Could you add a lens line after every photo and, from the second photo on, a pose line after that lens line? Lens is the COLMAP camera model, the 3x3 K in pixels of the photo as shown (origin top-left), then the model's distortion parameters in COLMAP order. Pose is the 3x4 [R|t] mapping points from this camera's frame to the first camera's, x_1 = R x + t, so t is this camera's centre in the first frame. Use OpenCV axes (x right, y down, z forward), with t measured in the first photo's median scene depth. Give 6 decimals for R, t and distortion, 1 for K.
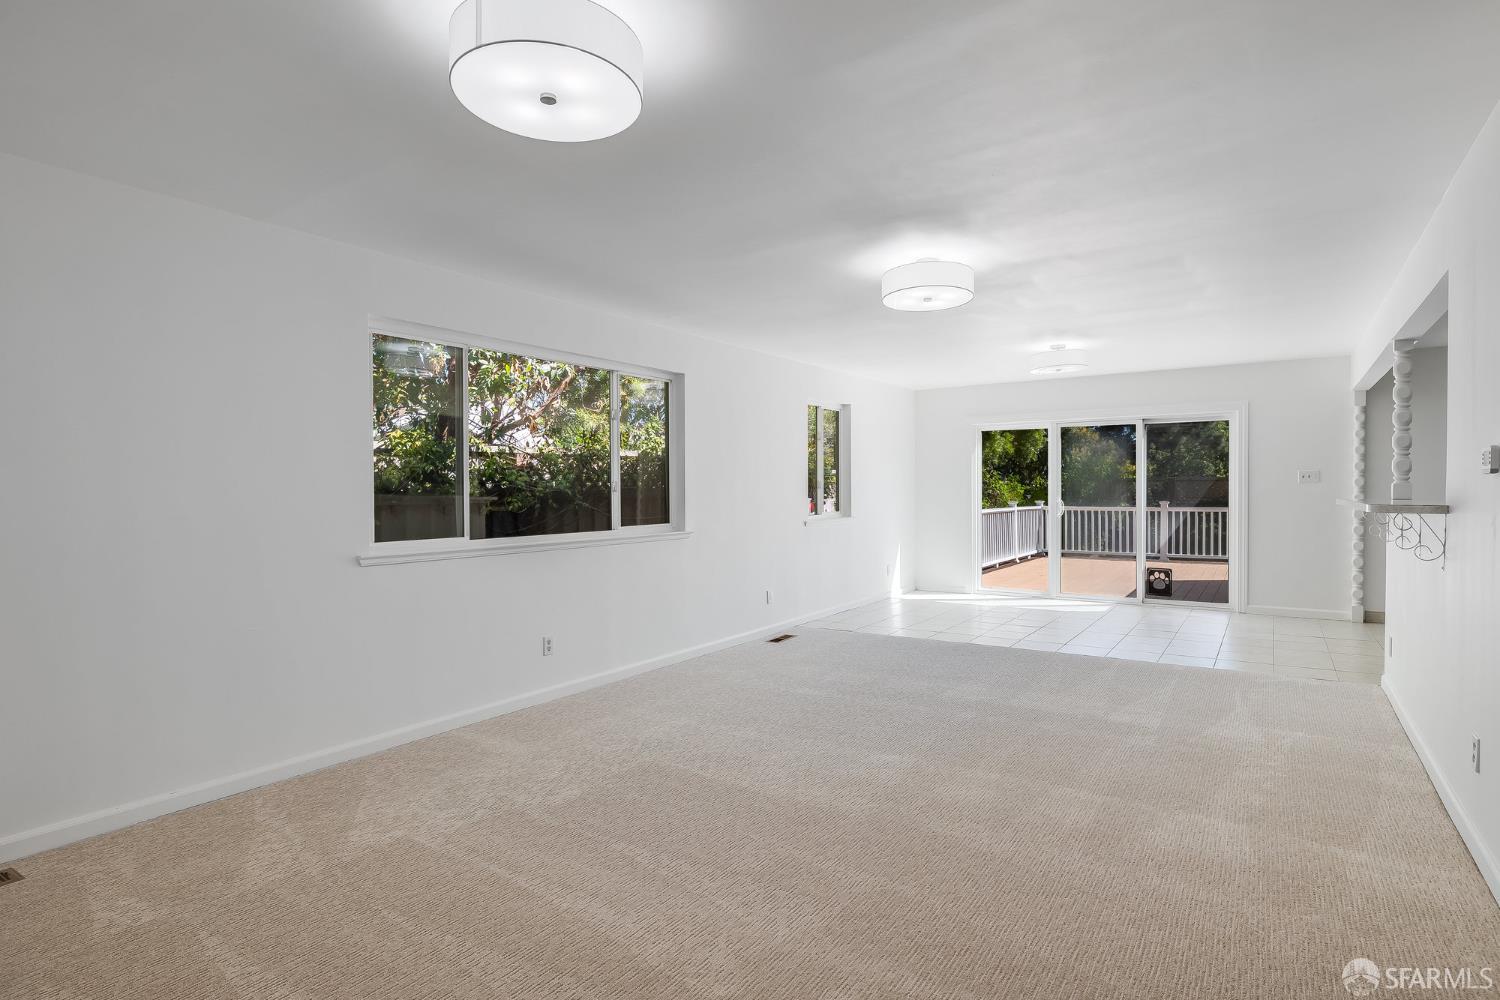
lens RADIAL K [[687.1, 0, 750.0], [0, 687.1, 500.0], [0, 0, 1]] dist [-0.001918, -0.000181]
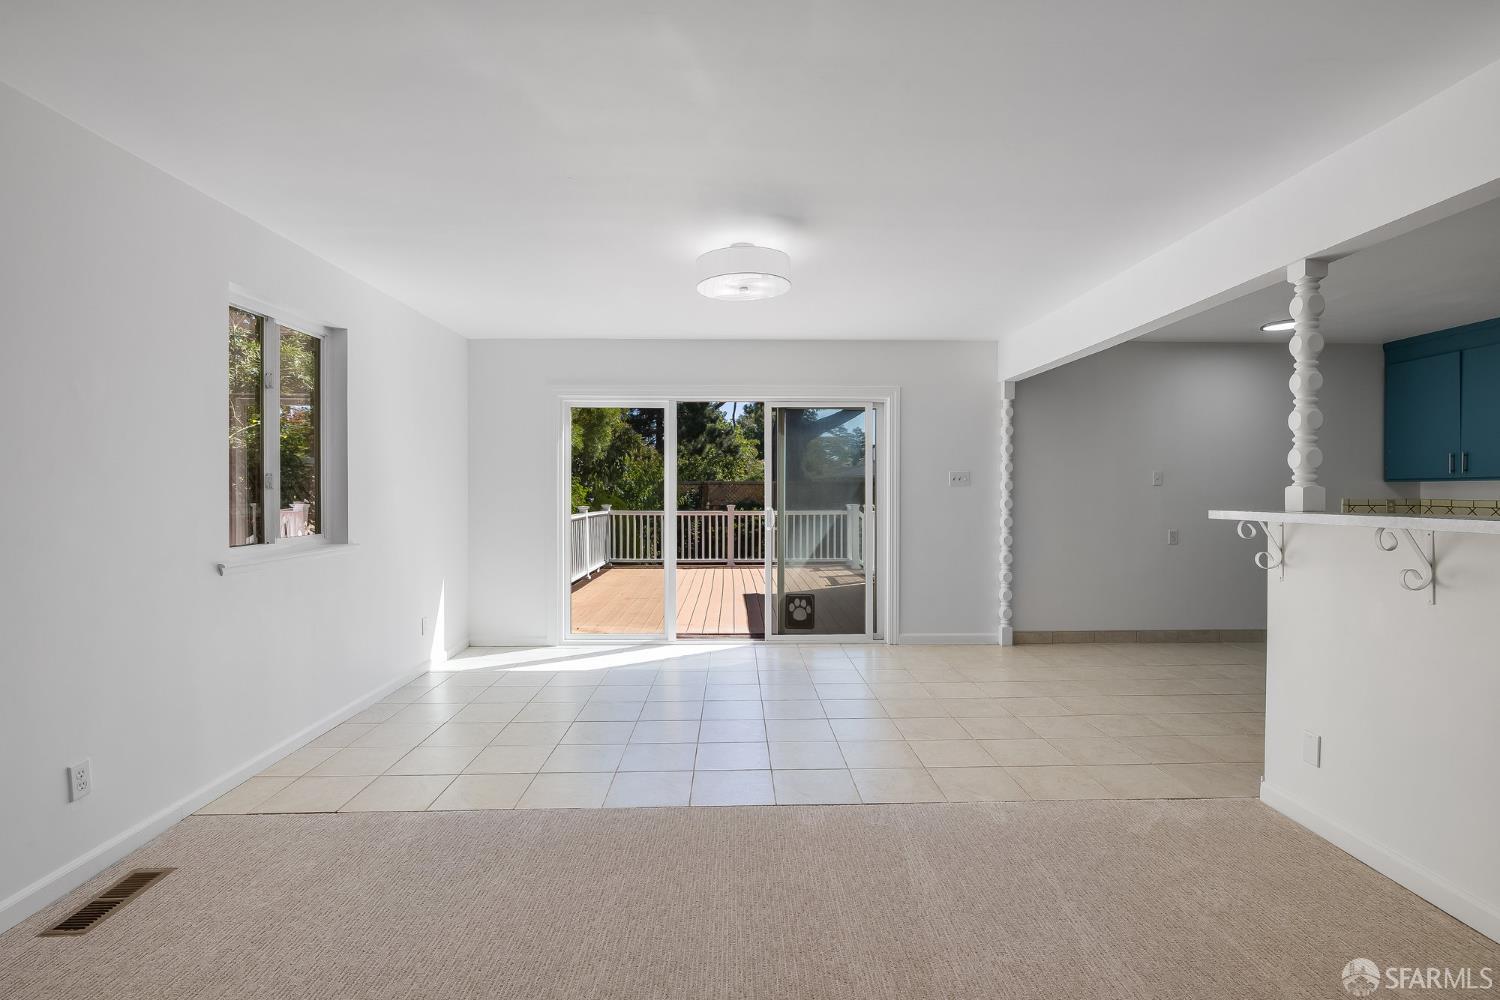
lens RADIAL K [[687.1, 0, 750.0], [0, 687.1, 500.0], [0, 0, 1]] dist [-0.001918, -0.000181]
pose [[0.797566, -0.001772, 0.603229, 0.077591], [0.003590, 0.999992, -0.001810, -0.006210], [-0.603221, 0.003609, 0.797566, 0.404803]]
